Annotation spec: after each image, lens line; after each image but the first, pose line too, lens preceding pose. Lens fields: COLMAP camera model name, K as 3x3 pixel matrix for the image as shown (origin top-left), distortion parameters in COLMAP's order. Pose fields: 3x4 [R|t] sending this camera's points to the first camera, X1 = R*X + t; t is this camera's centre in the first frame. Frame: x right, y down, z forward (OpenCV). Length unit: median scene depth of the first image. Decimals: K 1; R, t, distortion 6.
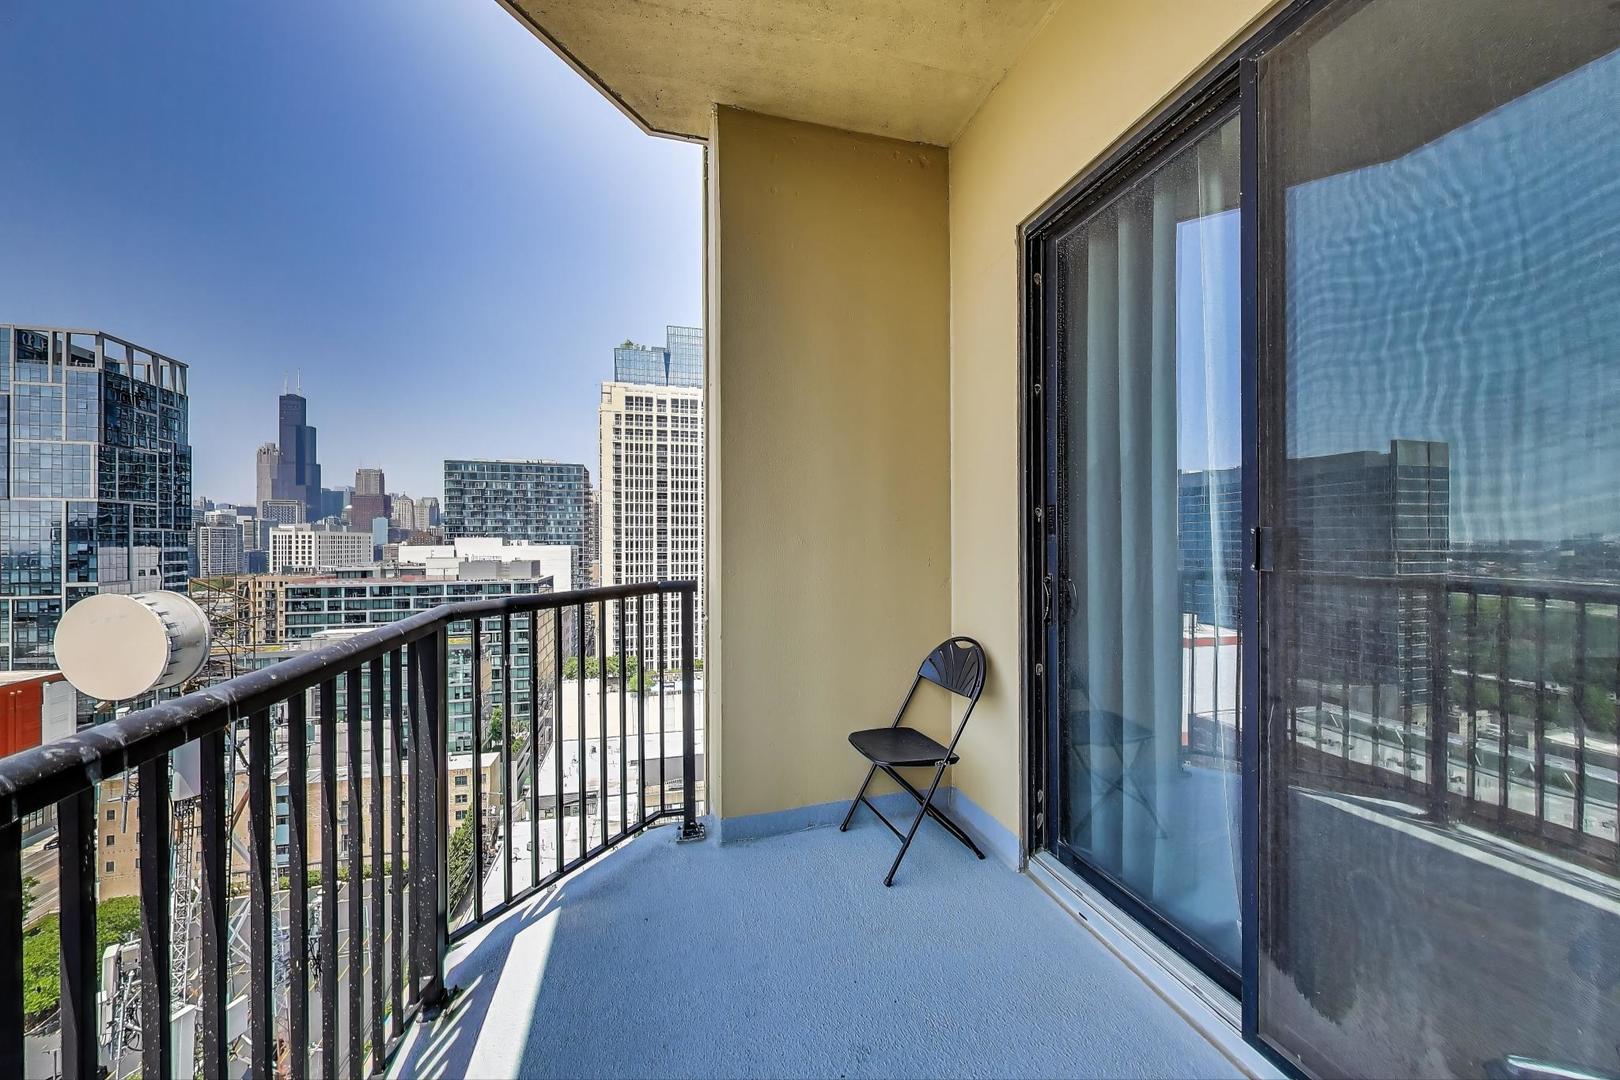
lens RADIAL K [[585.8, 0, 807.4], [0, 585.8, 543.8], [0, 0, 1]] dist [0.001864, -0.000880]
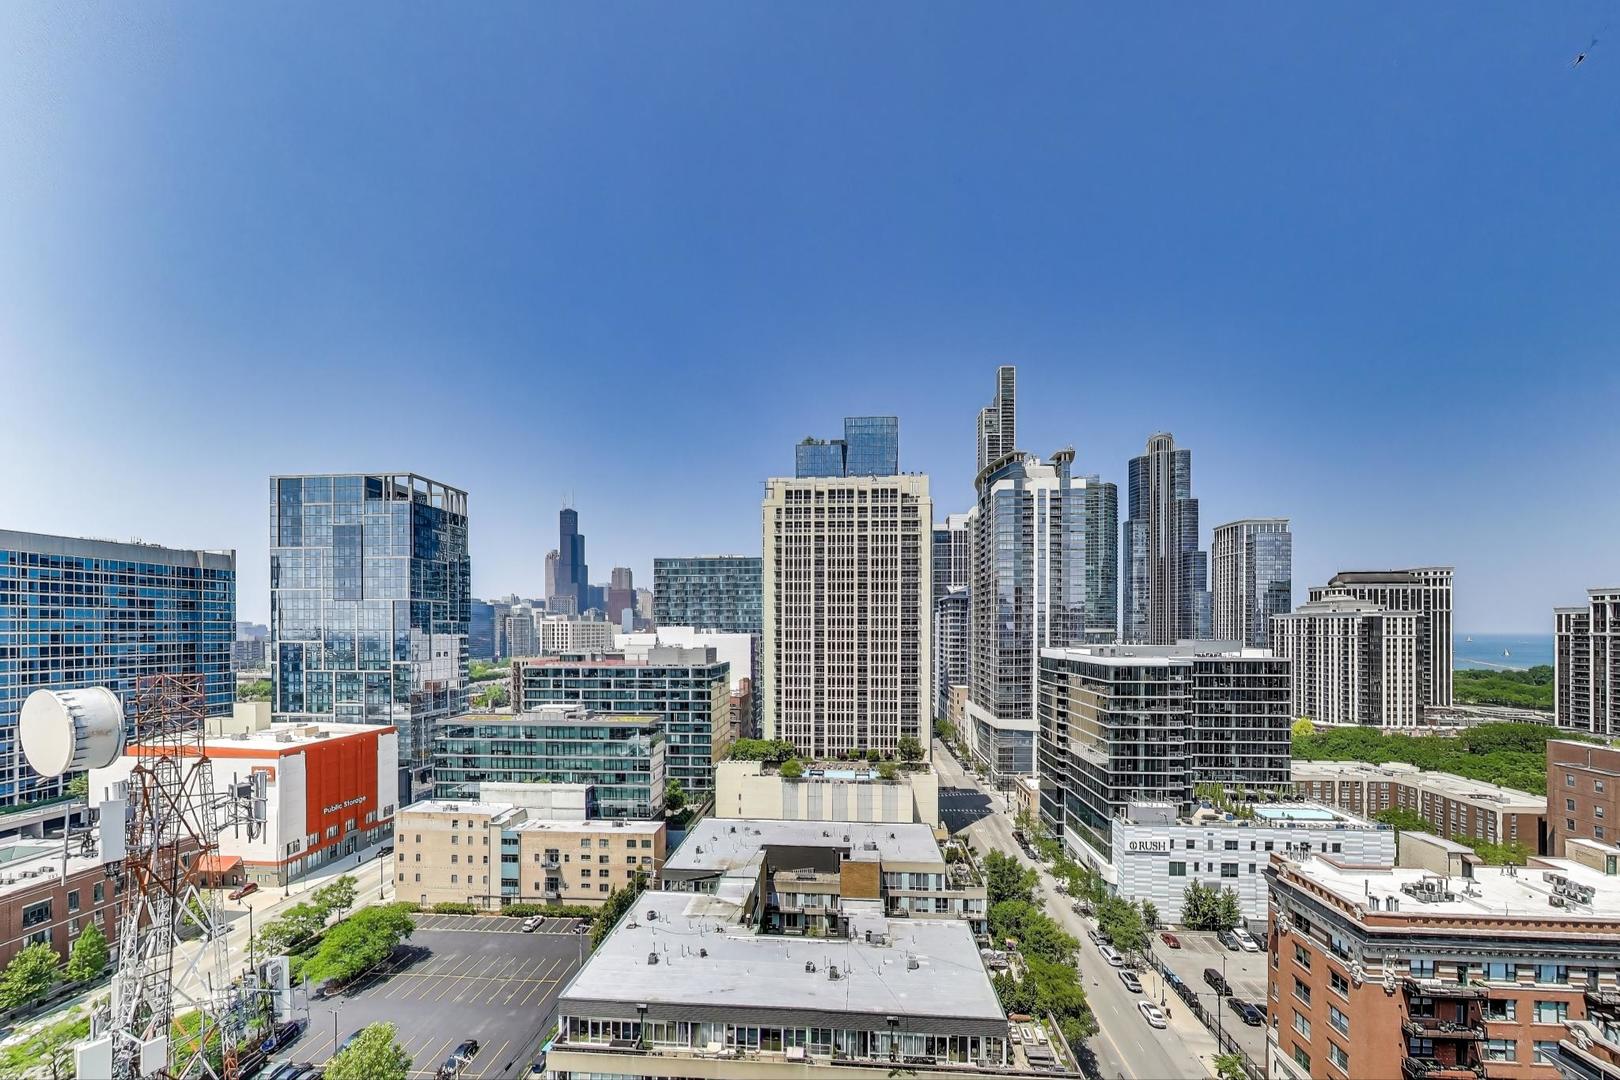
lens RADIAL K [[585.8, 0, 811.0], [0, 585.8, 630.7], [0, 0, 1]] dist [0.001864, -0.000880]
pose [[0.944125, 0.002004, -0.329580, 0.074451], [-0.002395, 0.999997, -0.000780, -0.003510], [0.329578, 0.001526, 0.944127, 0.034775]]
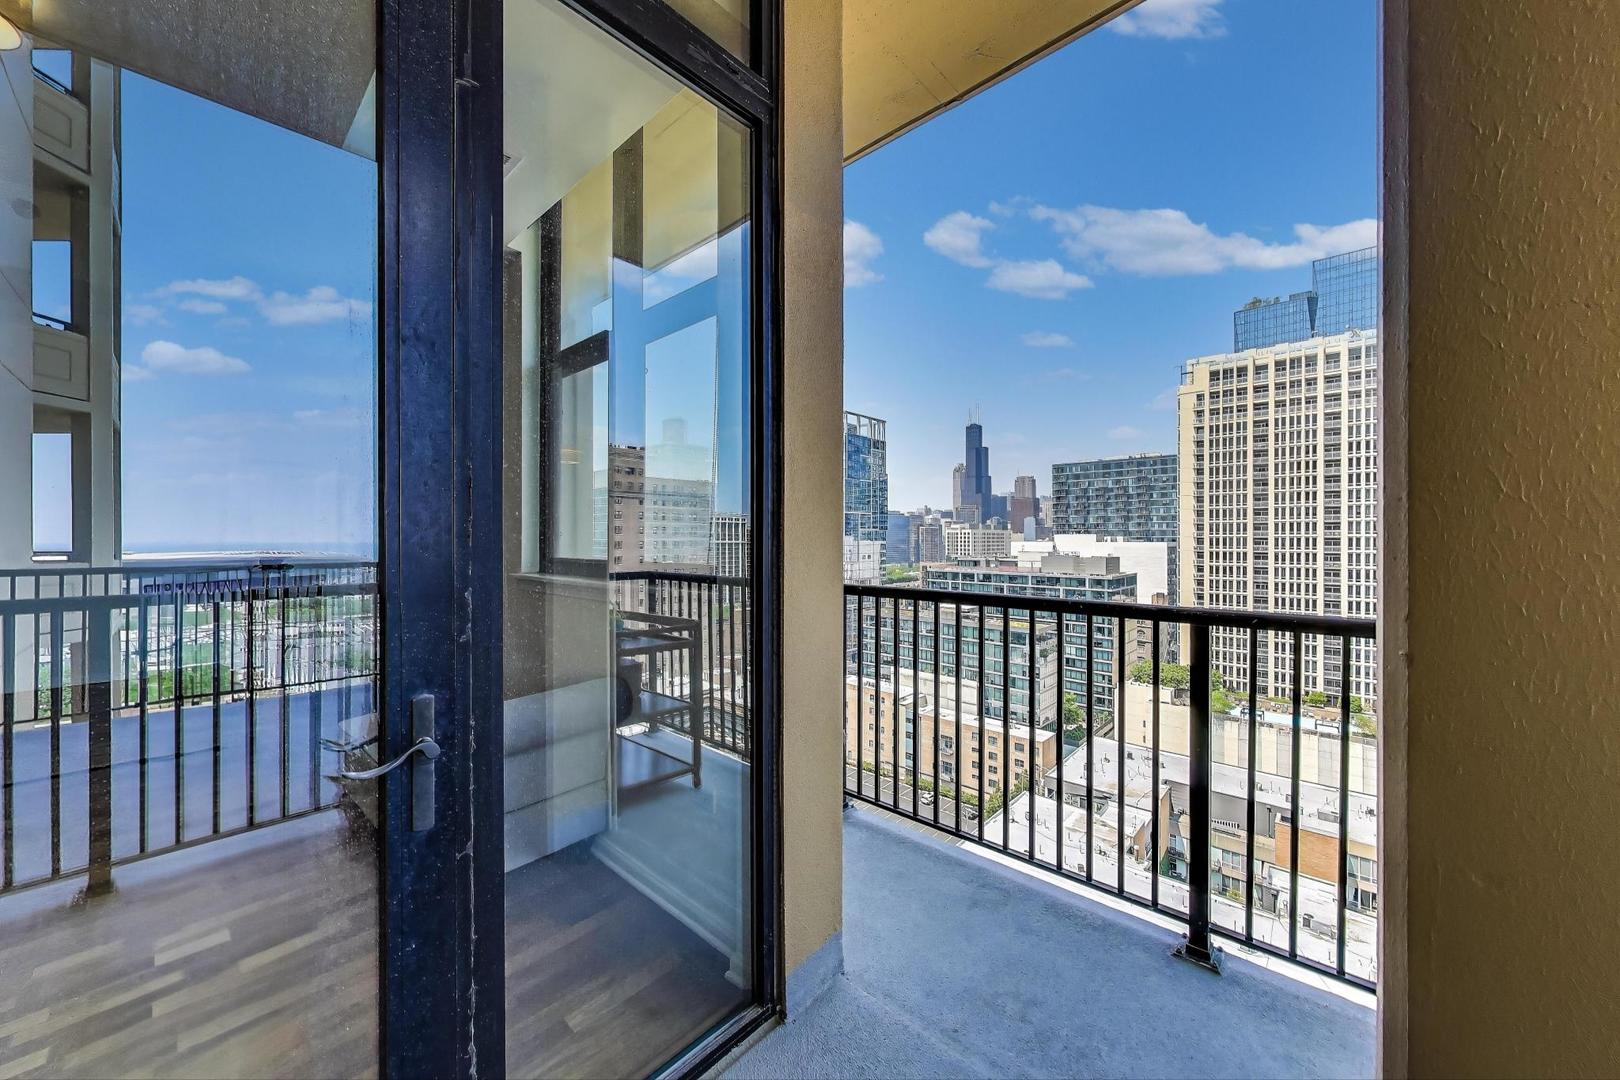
lens RADIAL K [[581.2, 0, 809.3], [0, 581.2, 540.9], [0, 0, 1]] dist [-0.001200, -0.000238]
pose [[0.535970, 0.005933, -0.844216, 0.101250], [-0.004201, 0.999982, 0.004360, -0.001273], [0.844227, 0.001209, 0.535985, 0.032275]]
